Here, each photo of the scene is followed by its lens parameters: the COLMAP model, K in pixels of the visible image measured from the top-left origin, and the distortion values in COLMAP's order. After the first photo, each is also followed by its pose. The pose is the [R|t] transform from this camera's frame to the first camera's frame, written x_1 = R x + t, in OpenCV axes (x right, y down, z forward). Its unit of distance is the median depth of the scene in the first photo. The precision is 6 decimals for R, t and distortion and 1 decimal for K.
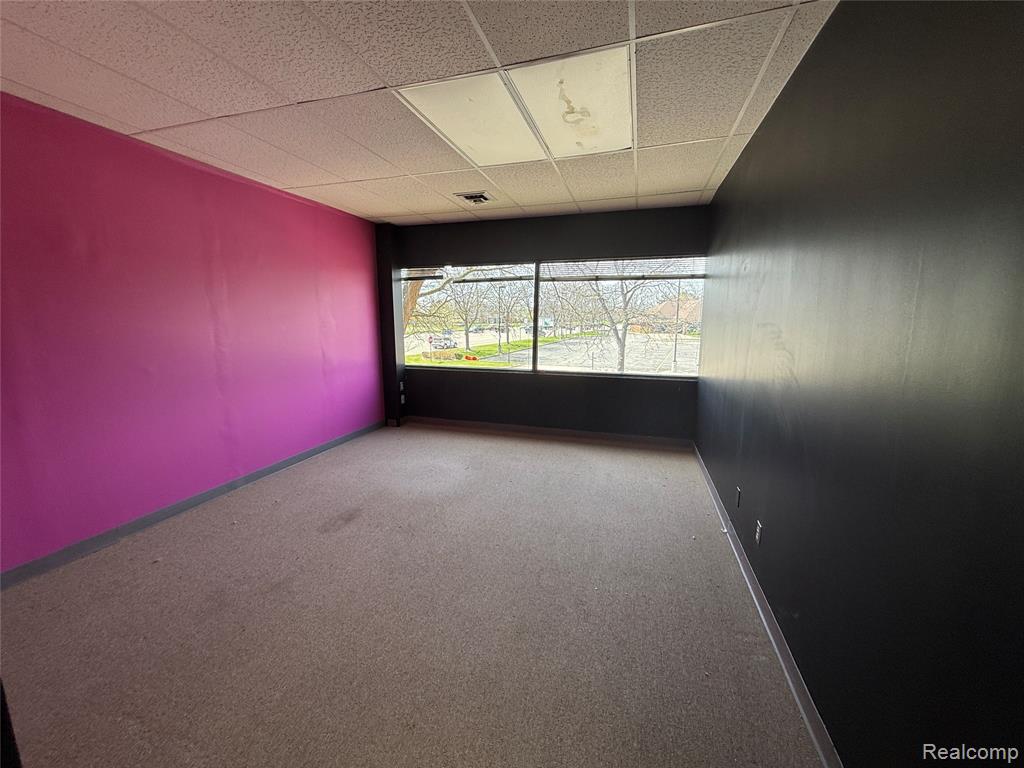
lens RADIAL K [[411.5, 0, 512.4], [0, 411.5, 377.9], [0, 0, 1]] dist [0.001591, 0.000312]
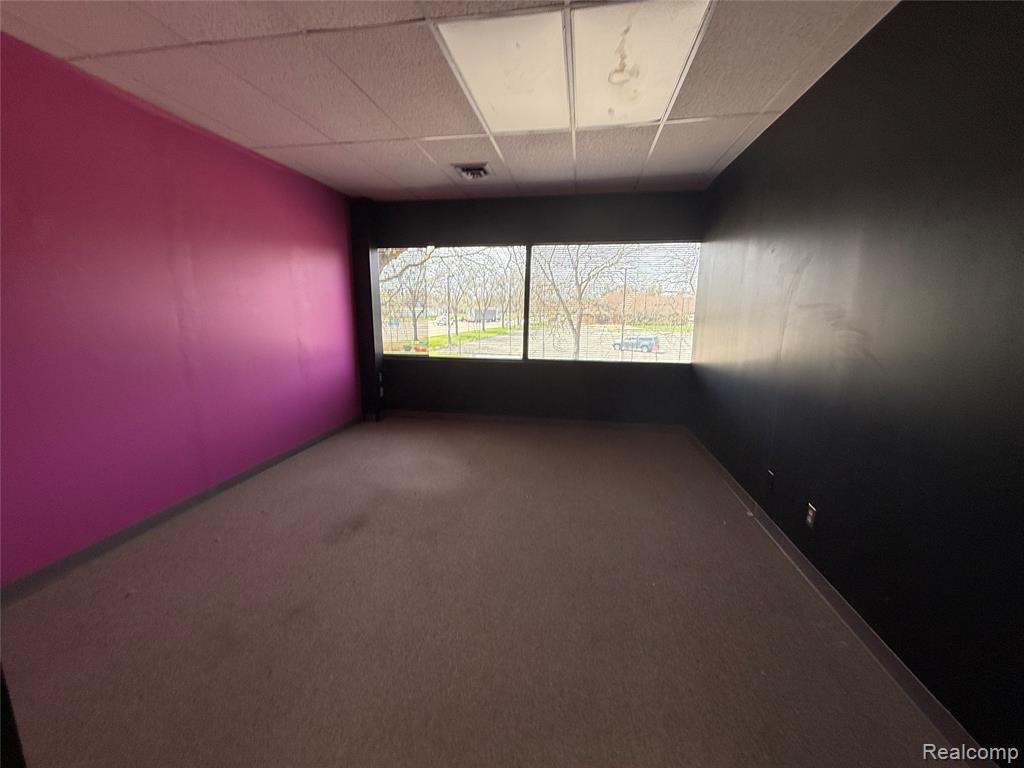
lens RADIAL K [[411.5, 0, 508.0], [0, 411.5, 377.7], [0, 0, 1]] dist [0.001591, 0.000312]
pose [[0.991419, -0.016171, 0.129716, -0.132632], [0.013645, 0.999700, 0.020338, 0.007935], [-0.130006, -0.018393, 0.991343, 0.064586]]
